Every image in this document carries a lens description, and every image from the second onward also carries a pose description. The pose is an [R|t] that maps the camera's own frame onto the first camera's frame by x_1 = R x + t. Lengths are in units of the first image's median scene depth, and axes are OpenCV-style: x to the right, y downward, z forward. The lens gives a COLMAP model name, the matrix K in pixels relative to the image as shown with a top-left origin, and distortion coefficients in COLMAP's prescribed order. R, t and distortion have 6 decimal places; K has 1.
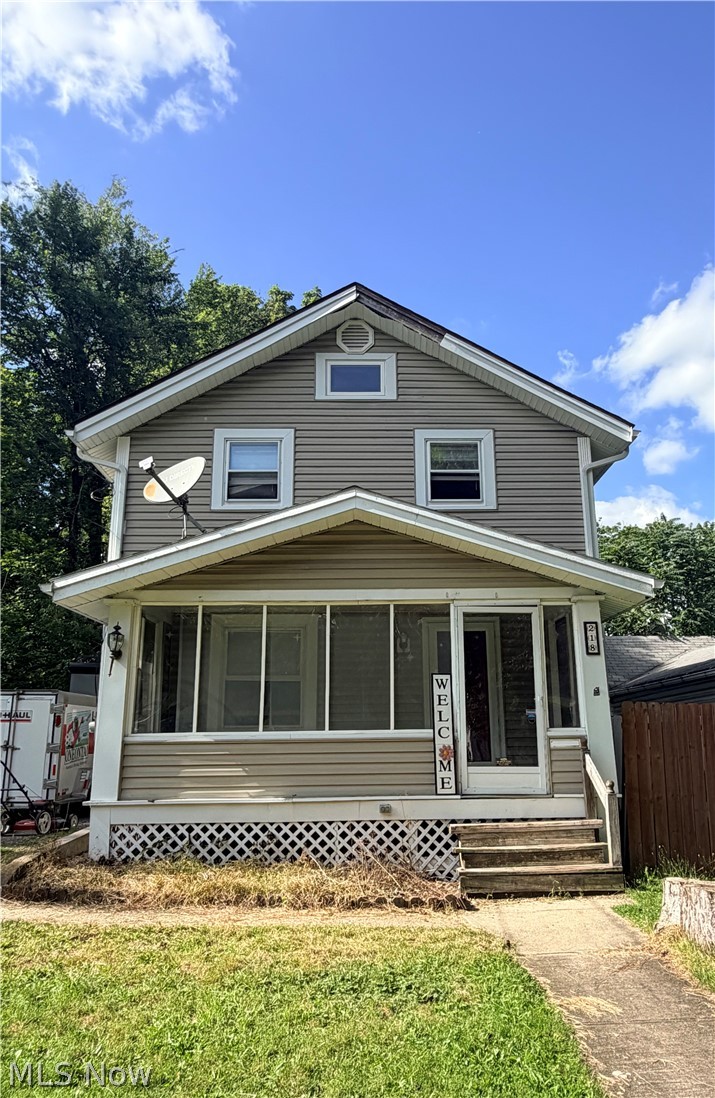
lens RADIAL K [[782.0, 0, 392.3], [0, 782.0, 577.1], [0, 0, 1]] dist [-0.005199, -0.003655]
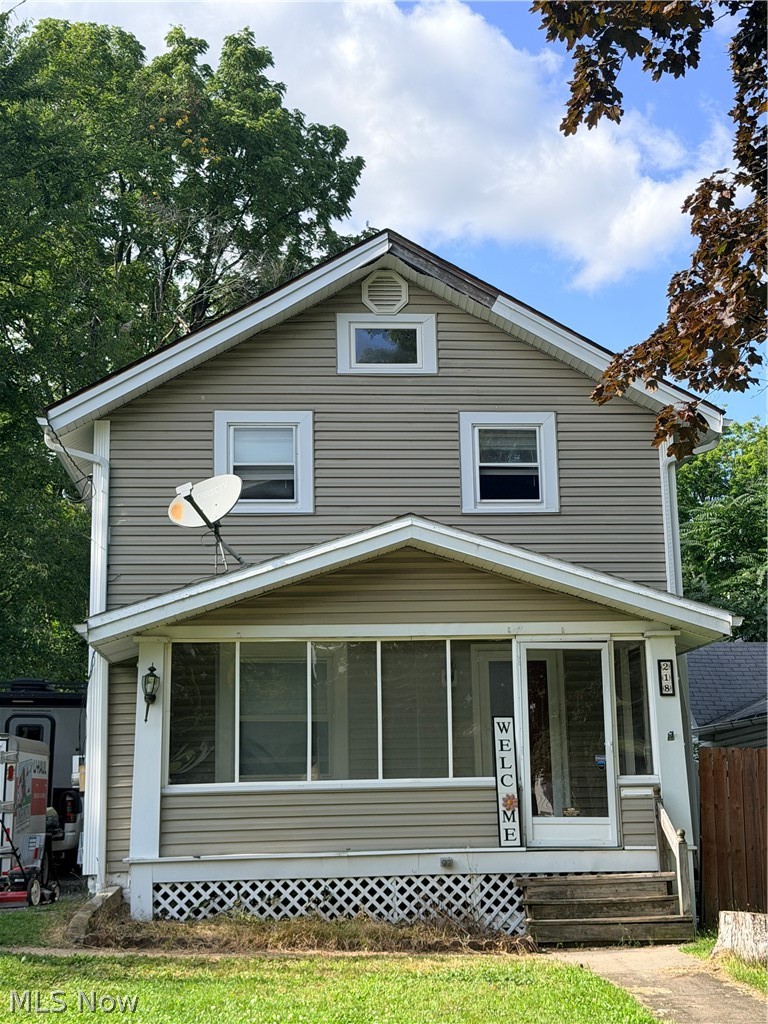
lens RADIAL K [[1572.3, 0, 397.3], [0, 1572.3, 510.0], [0, 0, 1]] dist [0.139222, 0.000000]
pose [[0.998853, 0.001290, 0.047863, -0.153265], [-0.002313, 0.999770, 0.021322, -0.160832], [-0.047824, -0.021408, 0.998626, -0.855082]]
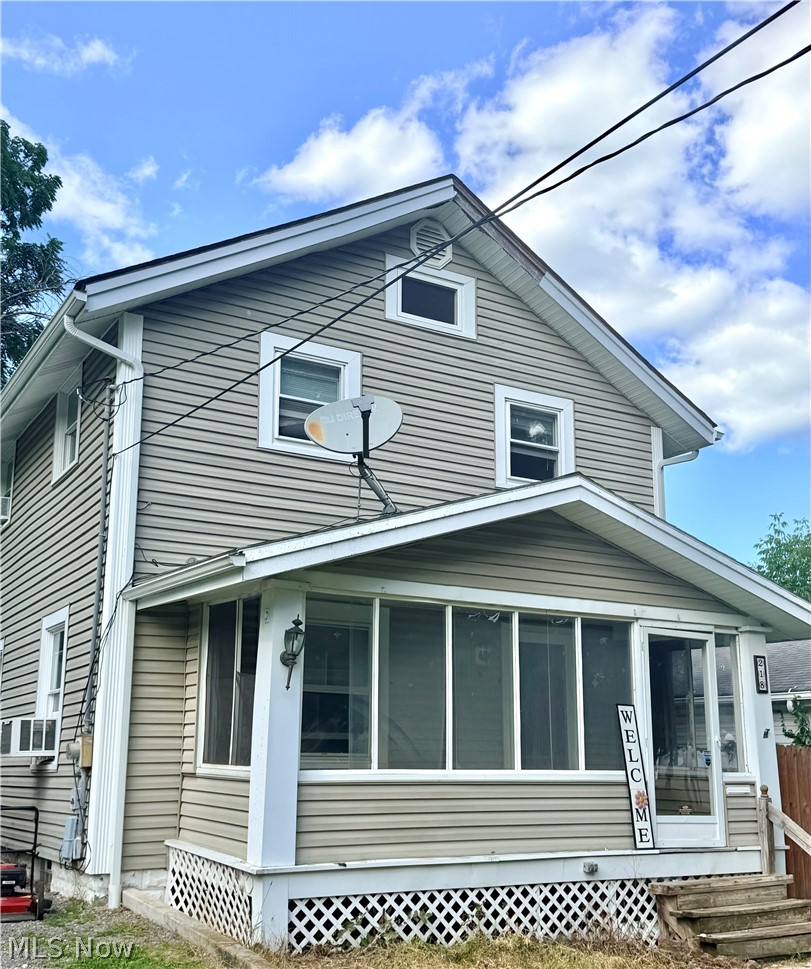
lens RADIAL K [[1121.6, 0, 417.7], [0, 1121.6, 543.6], [0, 0, 1]] dist [0.069355, 0.000000]
pose [[0.865679, 0.113760, 0.487502, -0.760637], [-0.124398, 0.992175, -0.010627, -0.008711], [-0.484896, -0.051445, 0.873057, 0.054616]]
